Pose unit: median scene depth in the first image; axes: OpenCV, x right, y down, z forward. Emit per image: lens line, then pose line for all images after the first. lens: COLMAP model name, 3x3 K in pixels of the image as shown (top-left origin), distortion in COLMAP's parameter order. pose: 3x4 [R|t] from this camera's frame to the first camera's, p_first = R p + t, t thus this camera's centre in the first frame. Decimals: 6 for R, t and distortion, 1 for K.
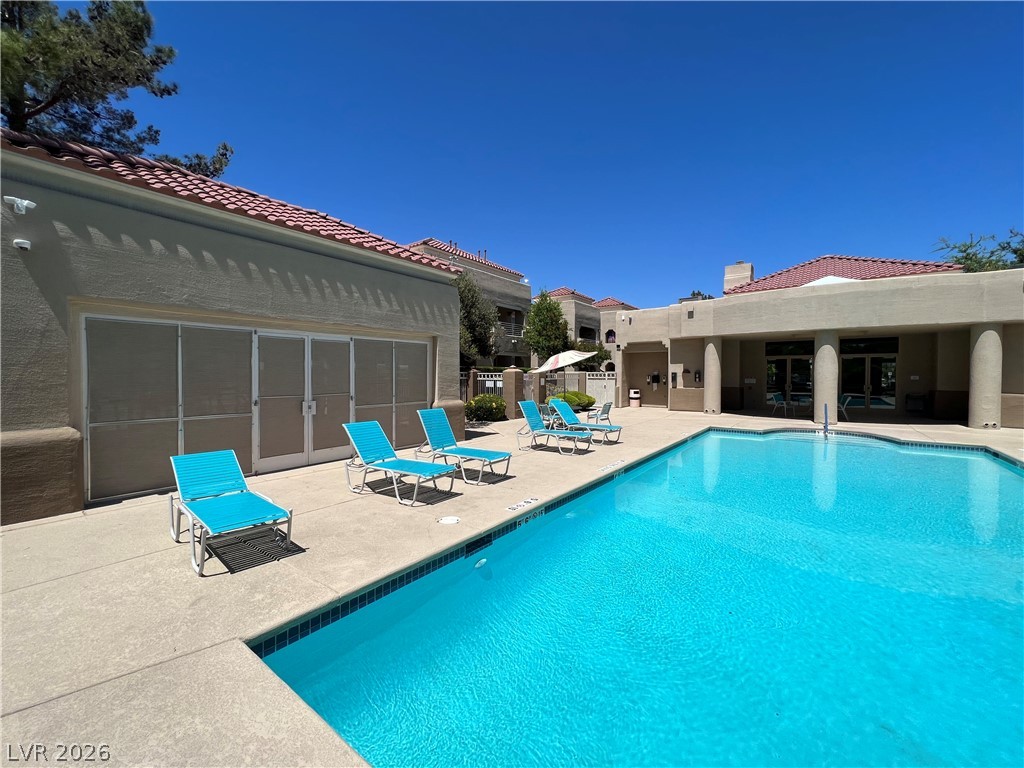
lens RADIAL K [[412.8, 0, 508.2], [0, 412.8, 380.0], [0, 0, 1]] dist [-0.002670, 0.000339]
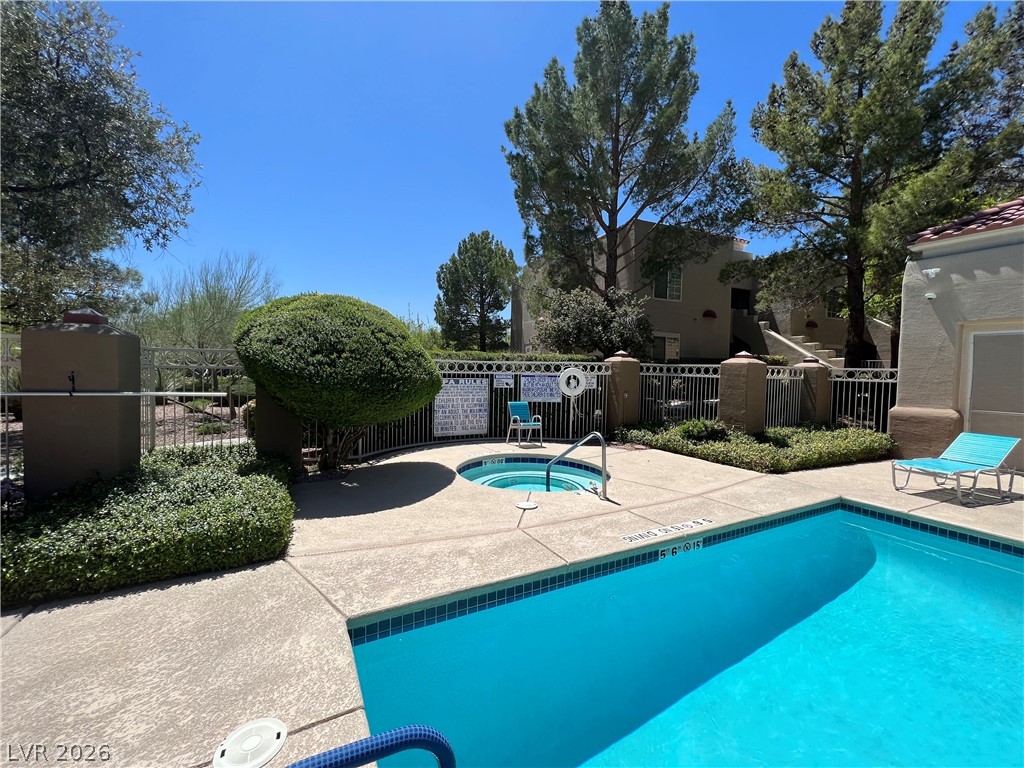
lens RADIAL K [[410.4, 0, 511.0], [0, 410.4, 380.5], [0, 0, 1]] dist [-0.001648, 0.000038]
pose [[-0.417586, 0.013851, -0.908532, 0.294223], [-0.037297, 0.998780, 0.032370, 0.006285], [0.907872, 0.047403, -0.416559, 0.047681]]
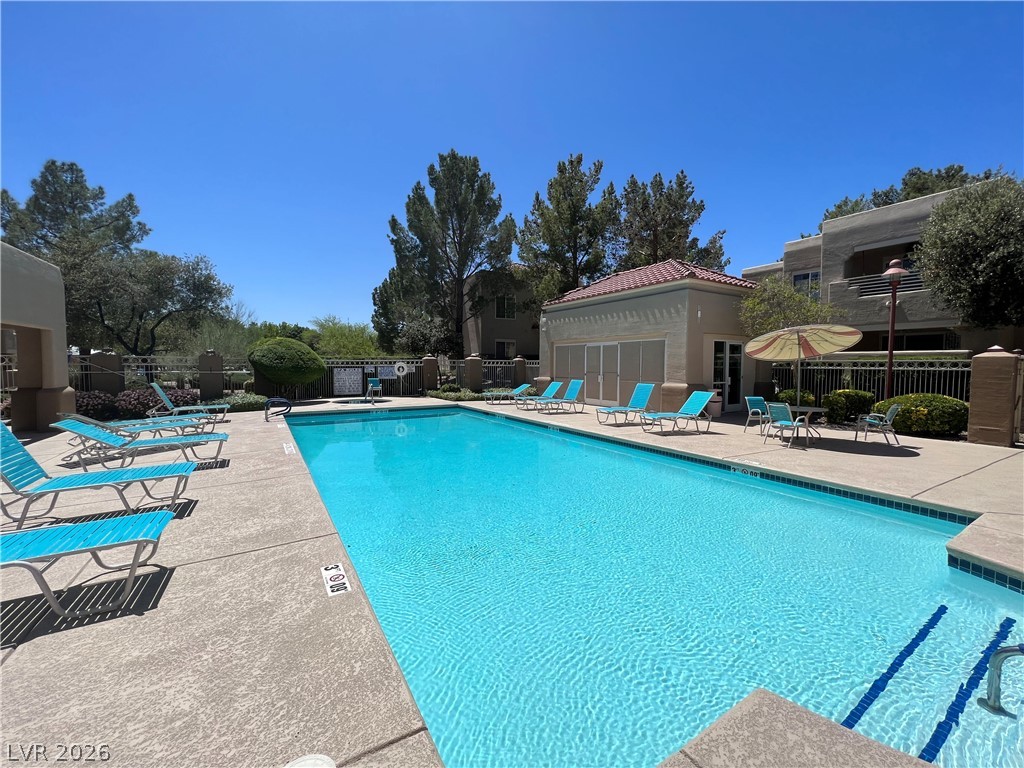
lens RADIAL K [[410.4, 0, 512.4], [0, 410.4, 381.5], [0, 0, 1]] dist [-0.001648, 0.000038]
pose [[-0.360940, 0.035190, -0.931925, 0.756208], [-0.019345, 0.998790, 0.045207, -0.001119], [0.932388, 0.034346, -0.359823, 0.627809]]
